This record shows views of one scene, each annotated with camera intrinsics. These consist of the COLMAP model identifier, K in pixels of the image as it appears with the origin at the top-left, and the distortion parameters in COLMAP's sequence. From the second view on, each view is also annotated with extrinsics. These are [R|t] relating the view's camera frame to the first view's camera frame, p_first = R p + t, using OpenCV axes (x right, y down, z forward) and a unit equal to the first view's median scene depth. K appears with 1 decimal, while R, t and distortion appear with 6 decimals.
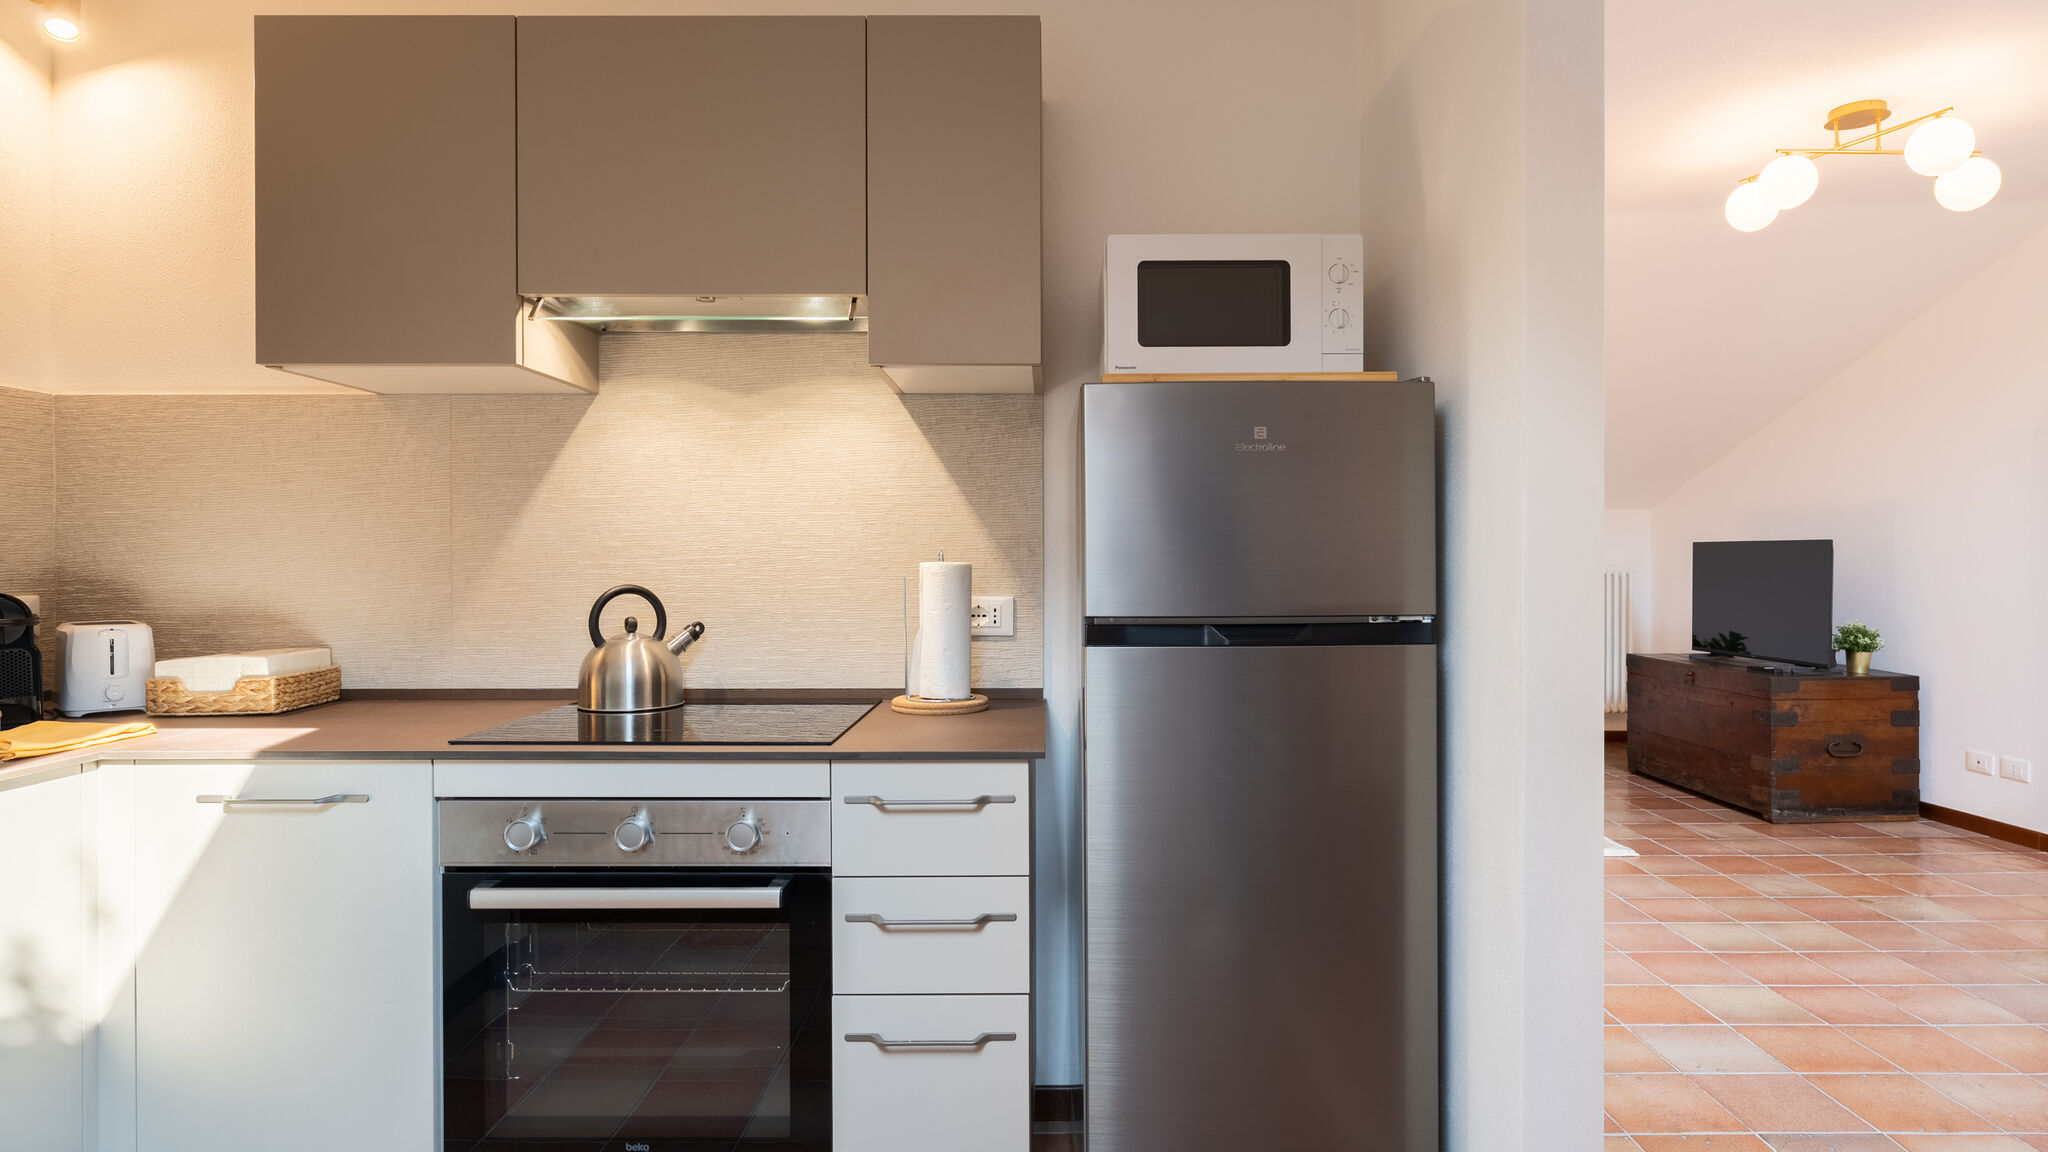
lens RADIAL K [[1099.6, 0, 1057.6], [0, 1099.6, 552.6], [0, 0, 1]] dist [-0.001646, 0.000147]
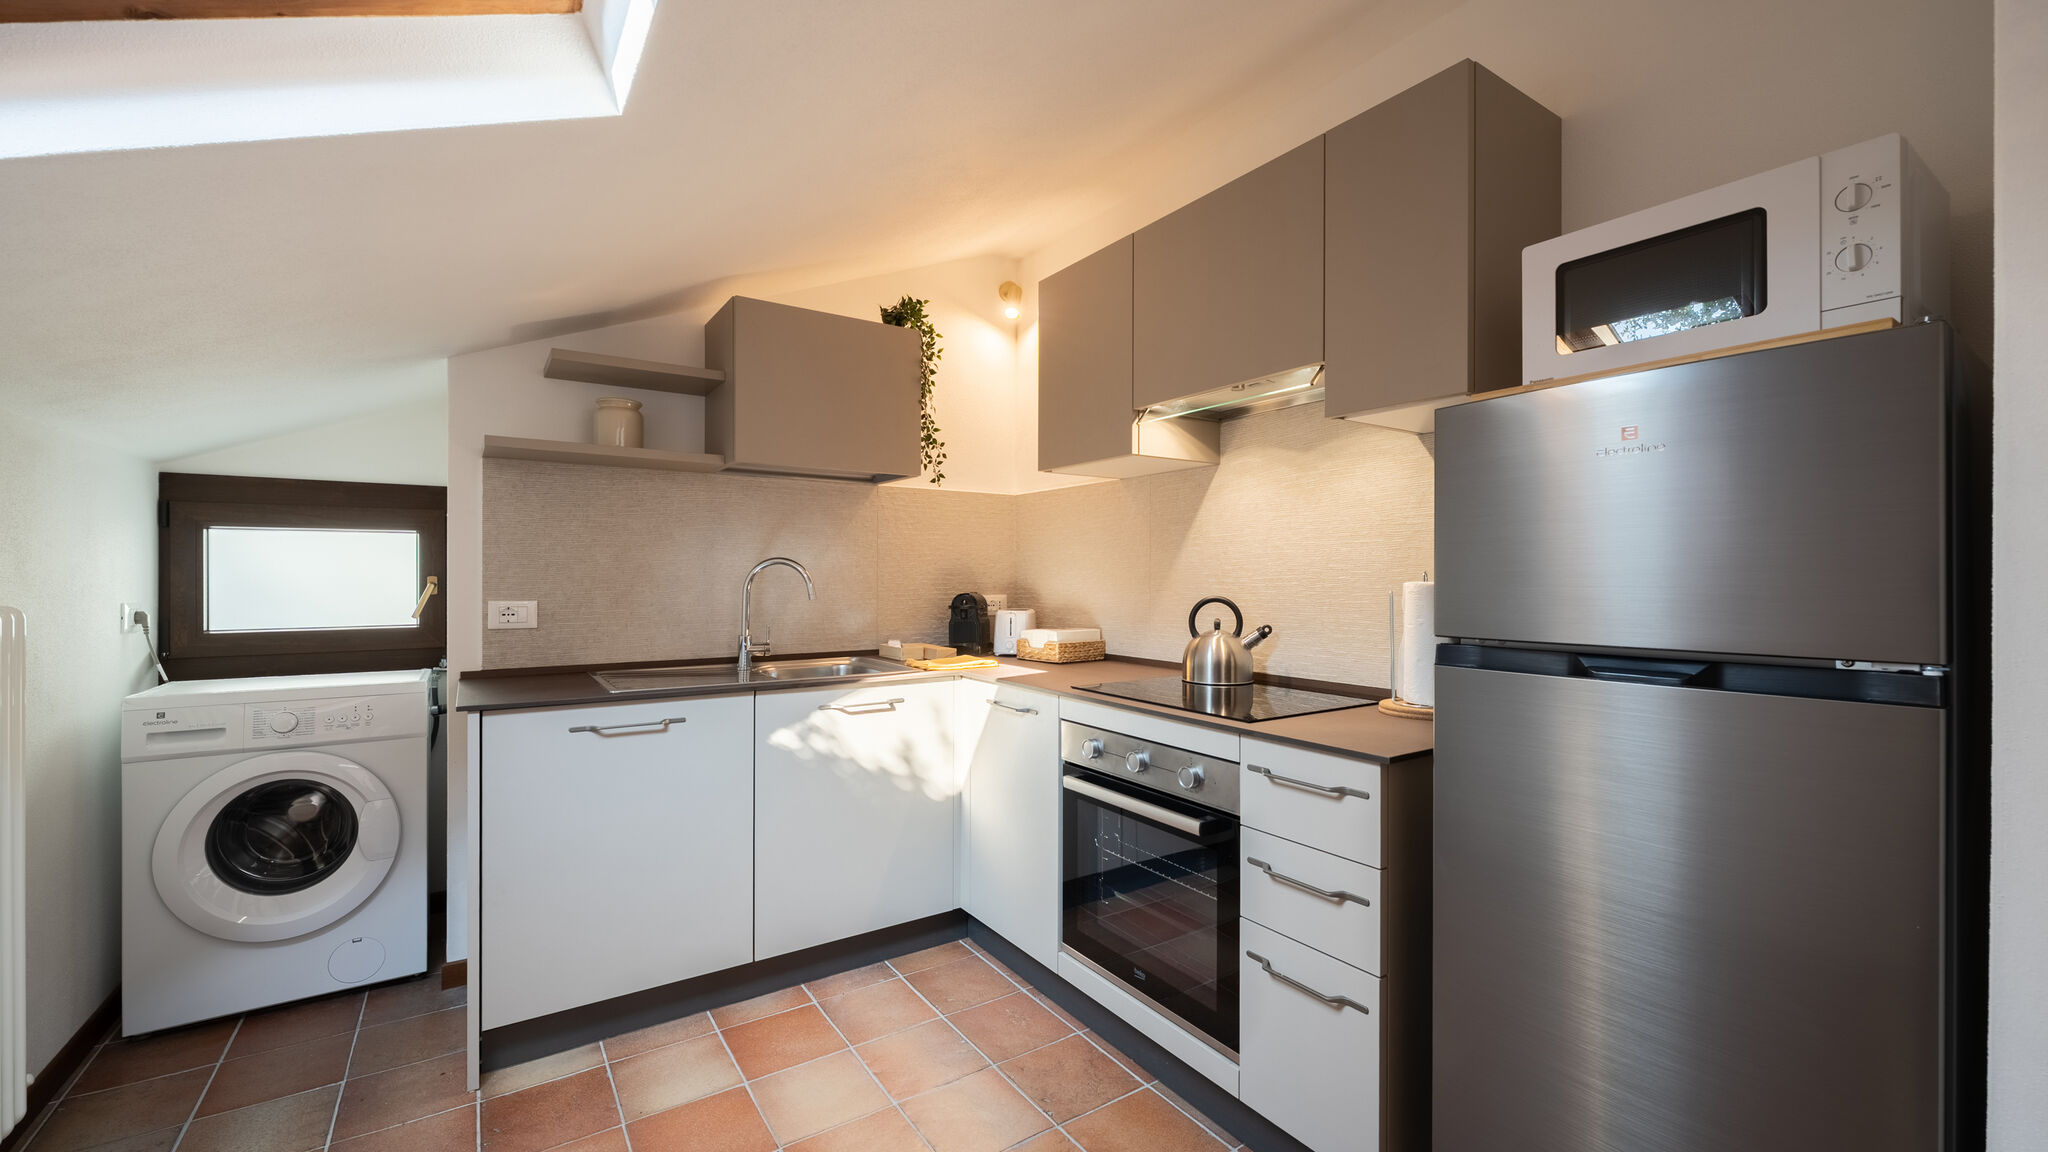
lens RADIAL K [[821.2, 0, 1026.8], [0, 821.2, 568.2], [0, 0, 1]] dist [0.001894, -0.000058]
pose [[0.552548, -0.006319, -0.833457, 0.351581], [-0.000194, 0.999970, -0.007710, 0.001085], [0.833481, 0.004422, 0.552530, 0.194810]]
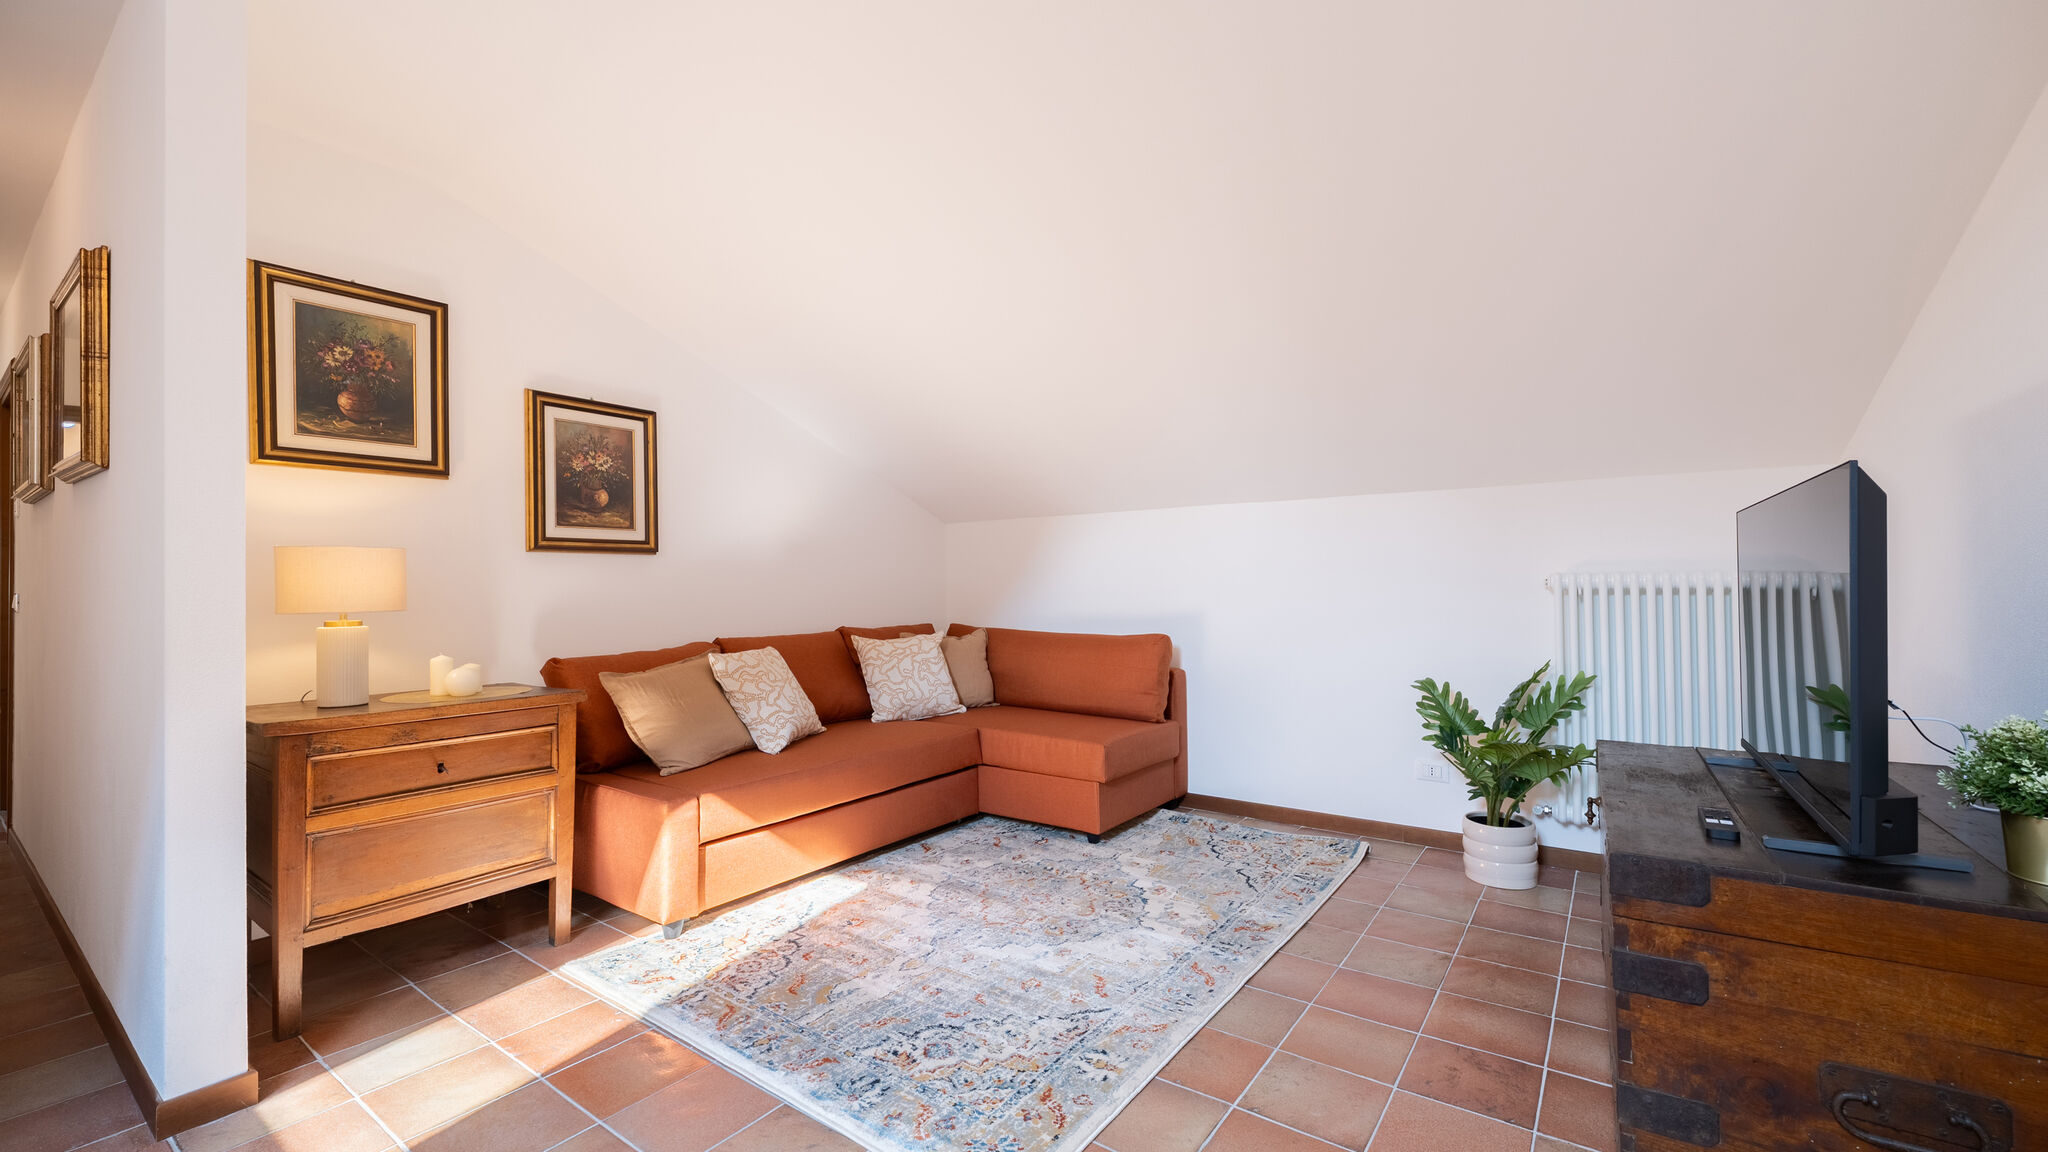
lens RADIAL K [[827.0, 0, 1047.9], [0, 827.0, 569.1], [0, 0, 1]] dist [-0.000611, -0.000231]
pose [[0.816908, -0.018027, -0.576486, 1.405442], [0.007343, 0.999755, -0.020858, 0.049599], [0.576721, 0.012806, 0.816841, 1.423983]]
